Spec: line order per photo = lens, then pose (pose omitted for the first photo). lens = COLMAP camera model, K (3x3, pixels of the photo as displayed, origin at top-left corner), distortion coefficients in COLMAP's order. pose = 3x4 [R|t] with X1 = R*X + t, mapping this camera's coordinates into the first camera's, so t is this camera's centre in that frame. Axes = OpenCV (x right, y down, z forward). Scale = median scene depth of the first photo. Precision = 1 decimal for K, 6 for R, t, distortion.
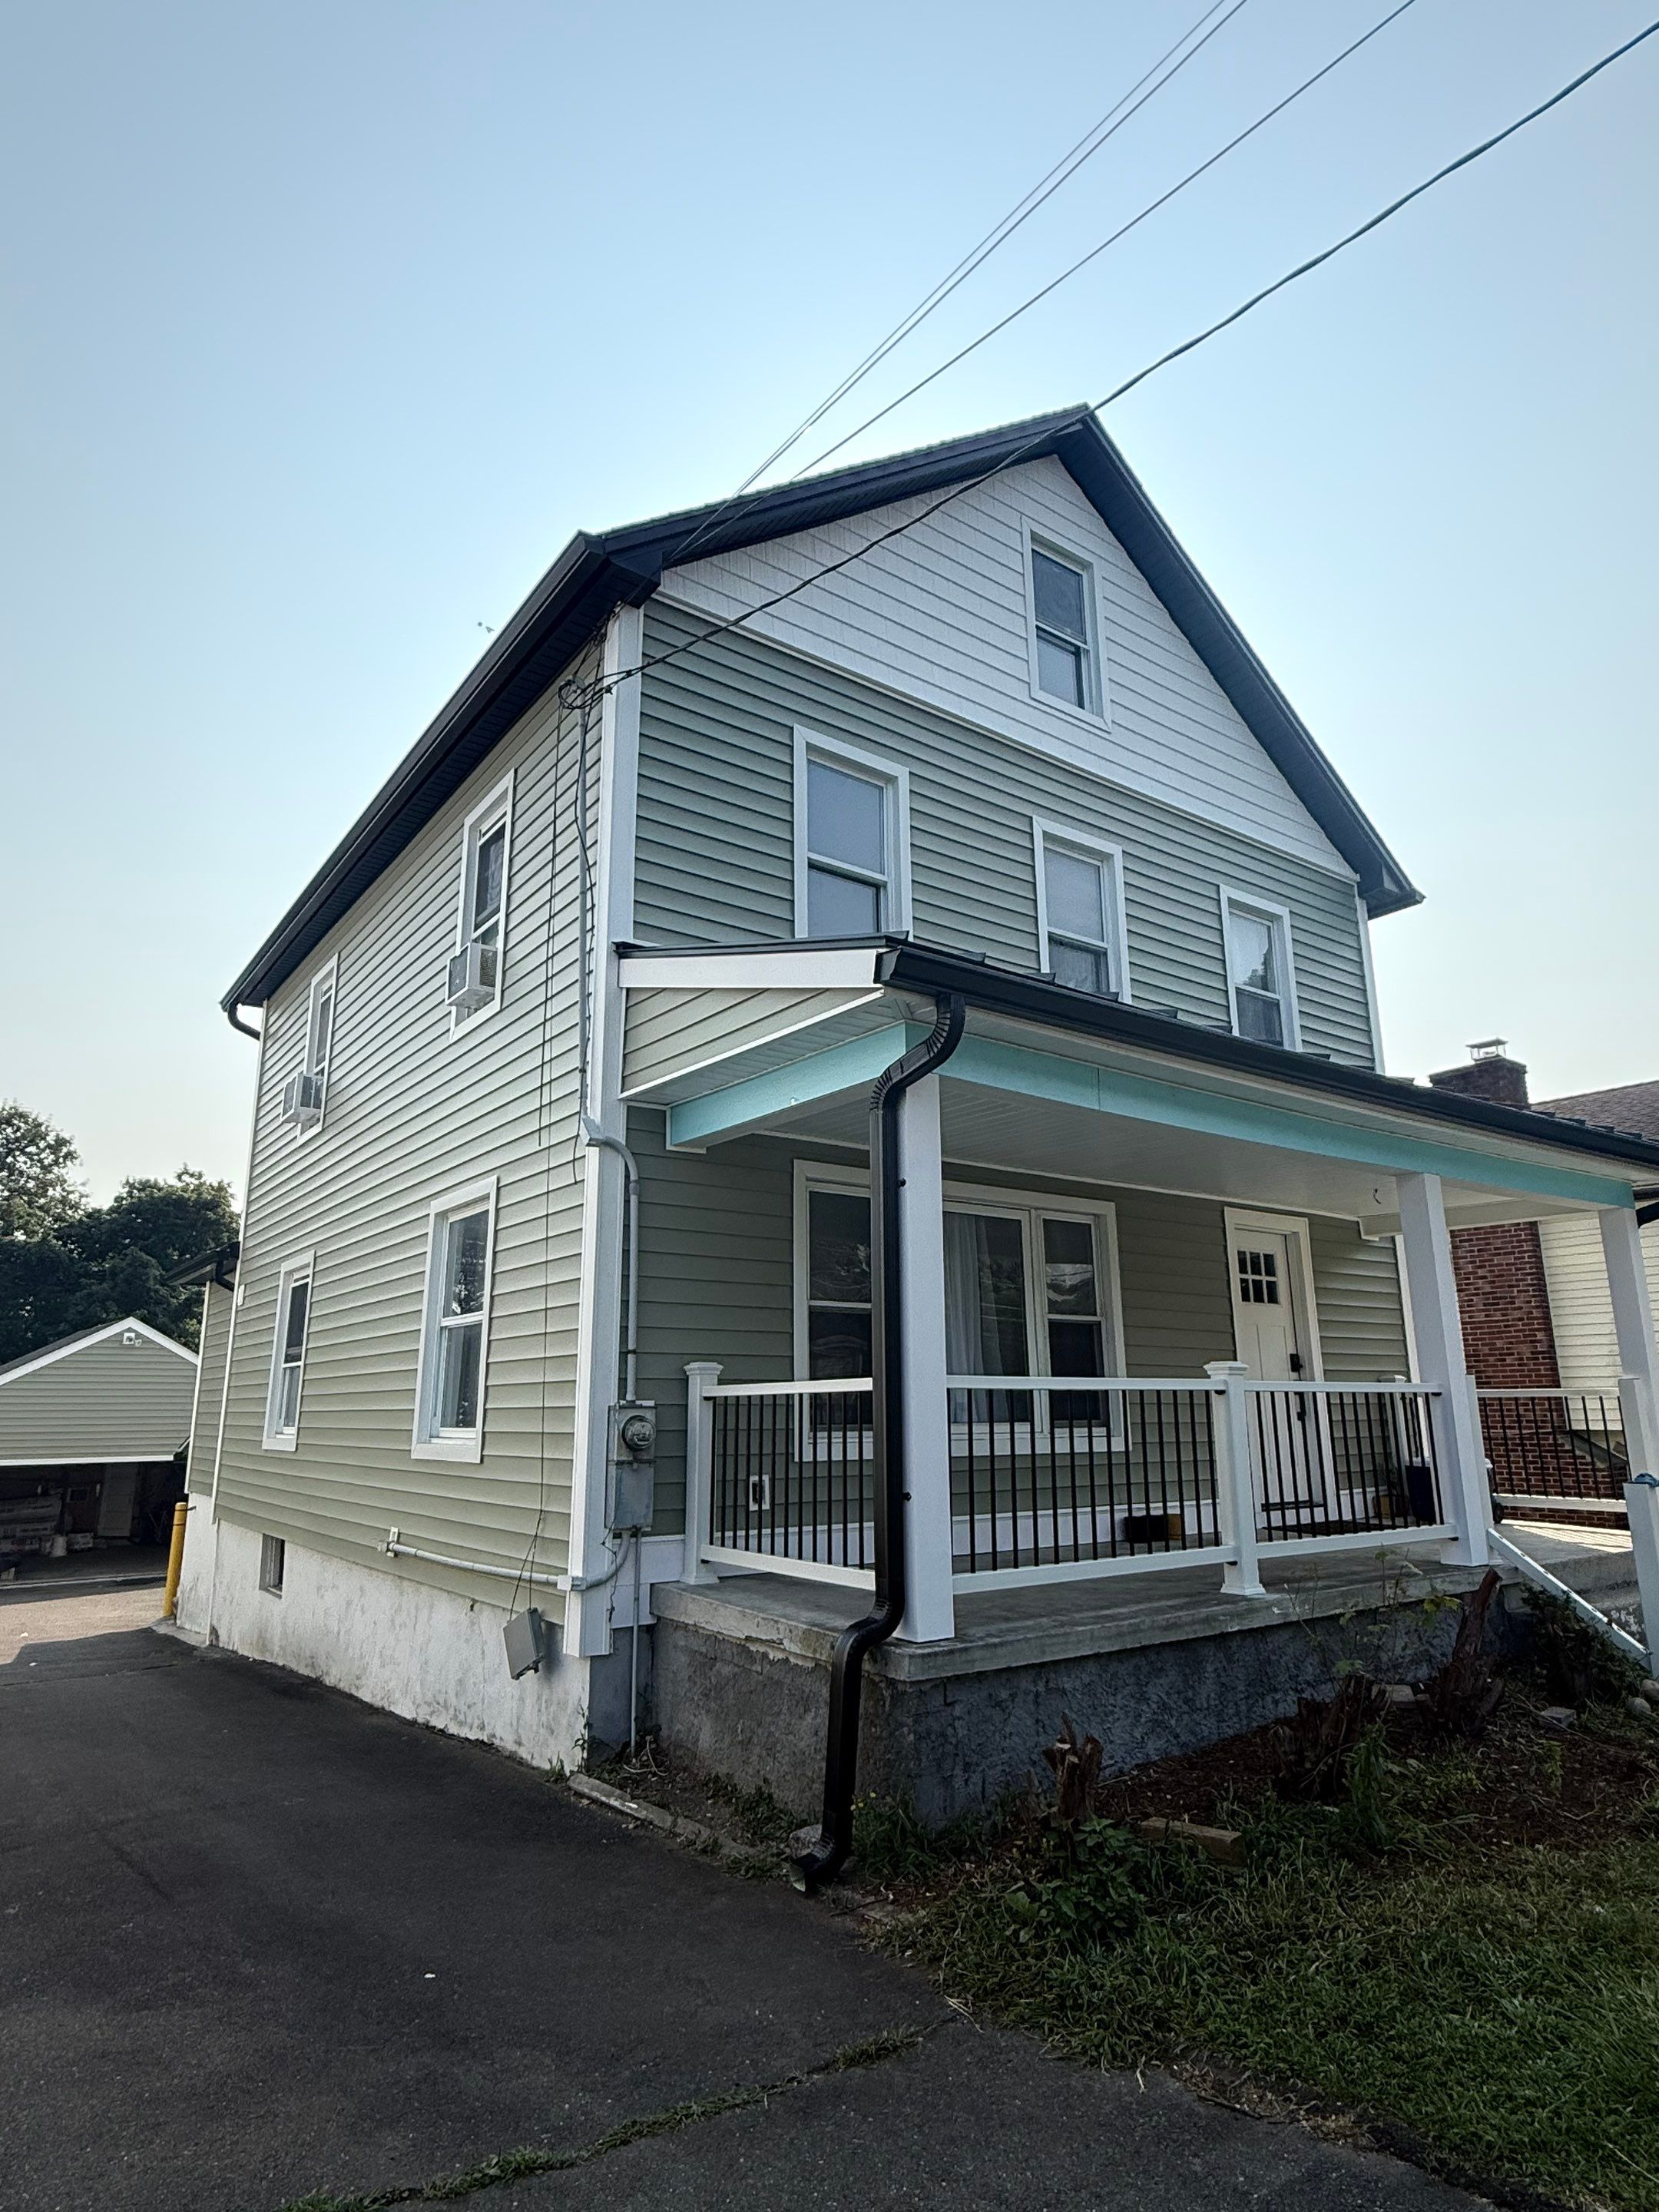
lens RADIAL K [[1250.6, 0, 829.5], [0, 1250.6, 1106.0], [0, 0, 1]] dist [-0.000040, -0.000135]
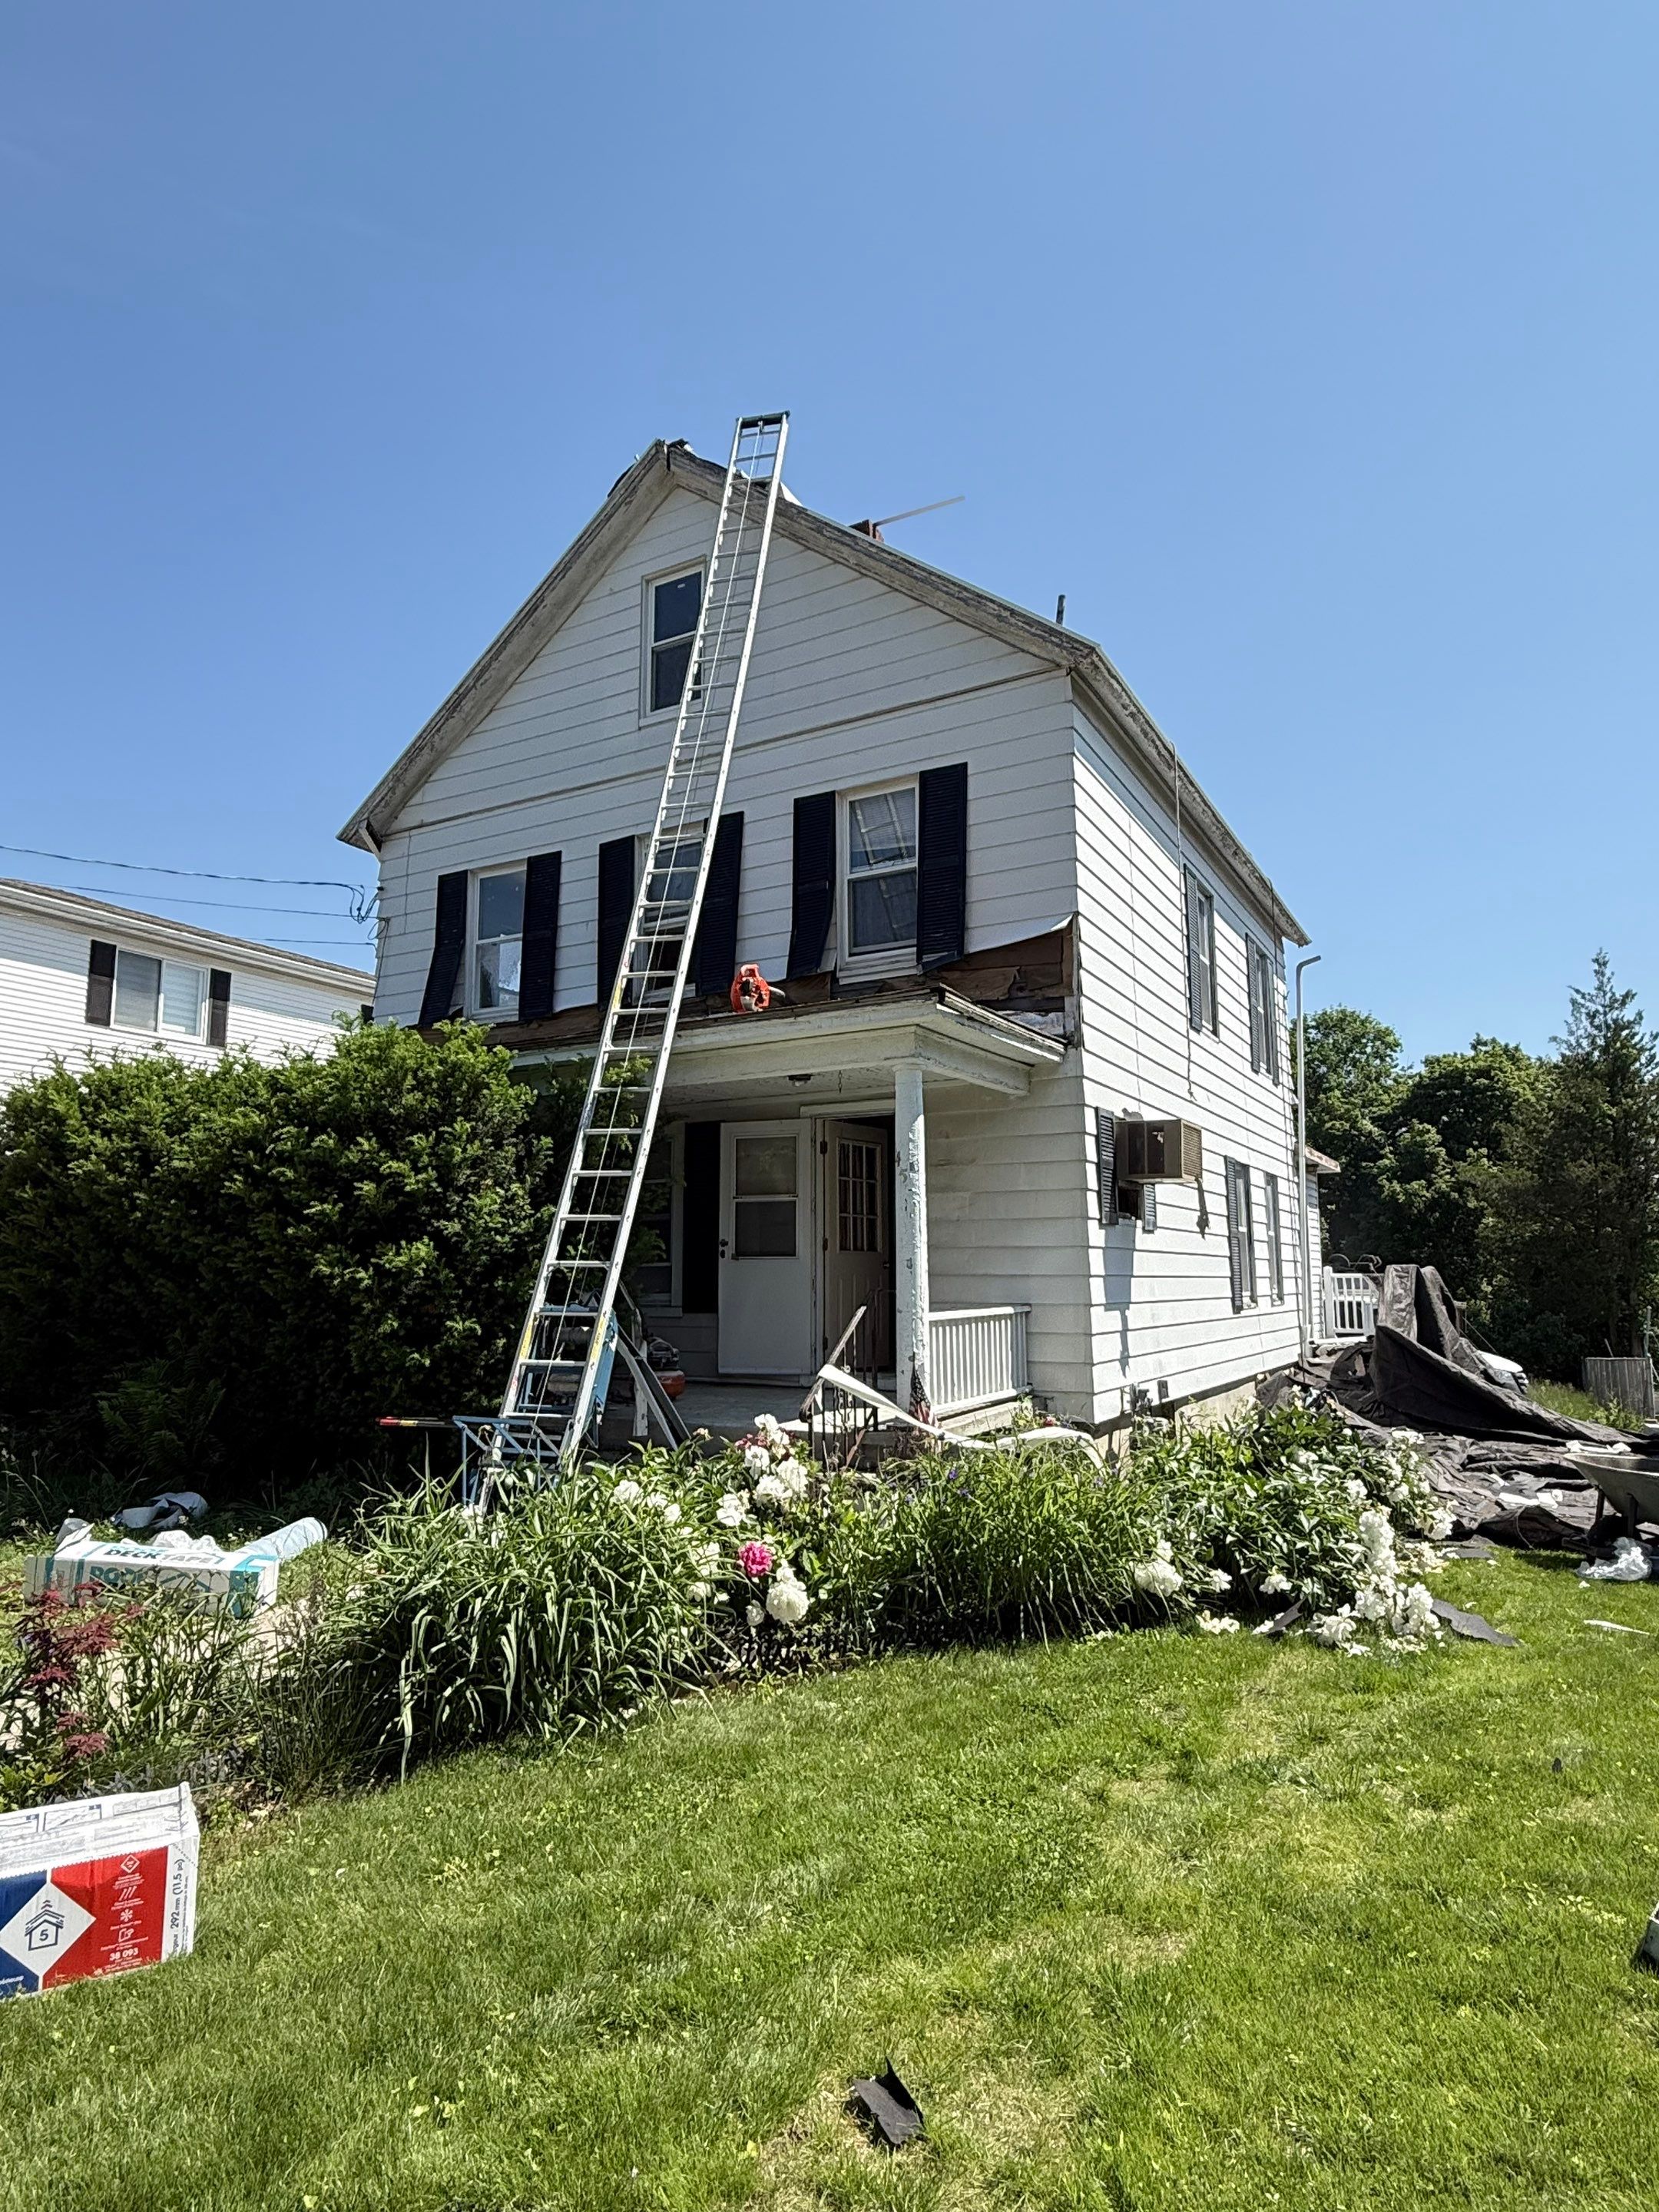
lens RADIAL K [[1250.6, 0, 829.5], [0, 1250.6, 1106.0], [0, 0, 1]] dist [-0.000040, -0.000135]
pose [[0.414842, -0.117139, -0.902322, 1.235471], [0.216468, 0.975911, -0.027171, 0.115865], [0.883769, -0.184052, 0.430206, 0.537355]]
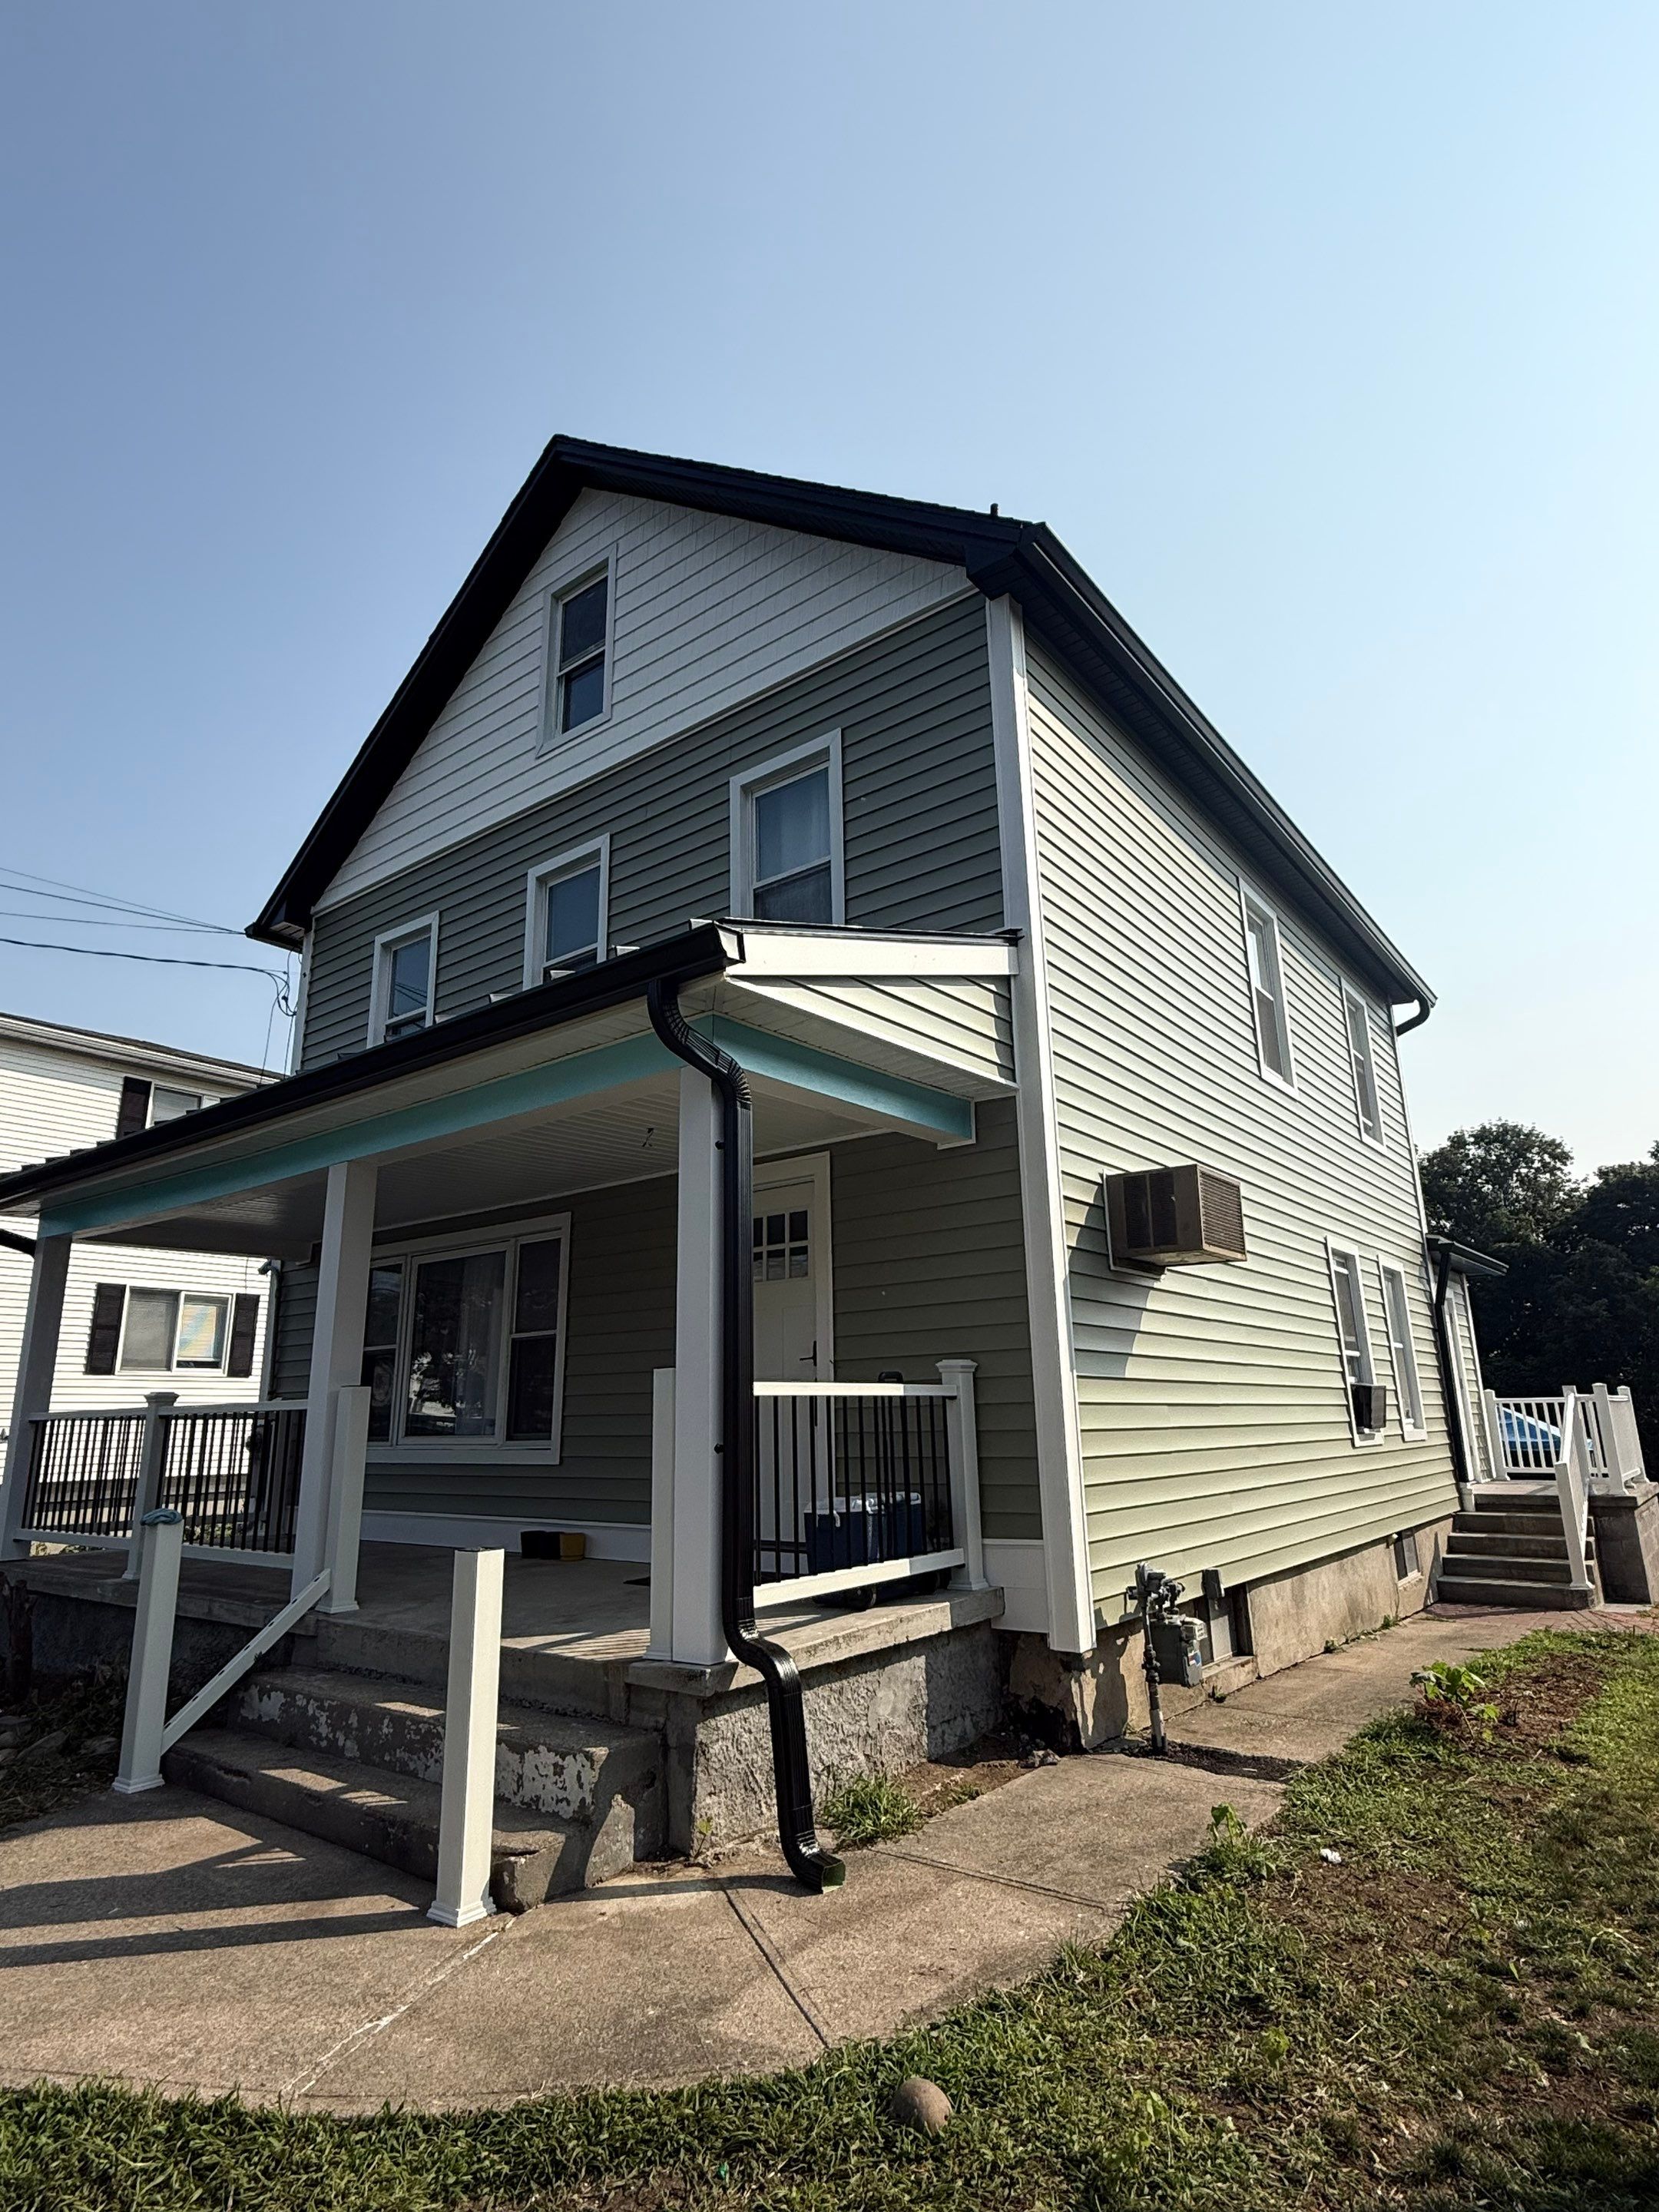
lens RADIAL K [[1184.9, 0, 829.5], [0, 1184.9, 1106.0], [0, 0, 1]] dist [-0.003525, -0.000594]
pose [[0.284438, -0.246933, -0.926347, 1.027830], [0.244770, 0.952940, -0.178865, 0.188573], [0.926921, -0.175866, 0.331494, 0.782654]]
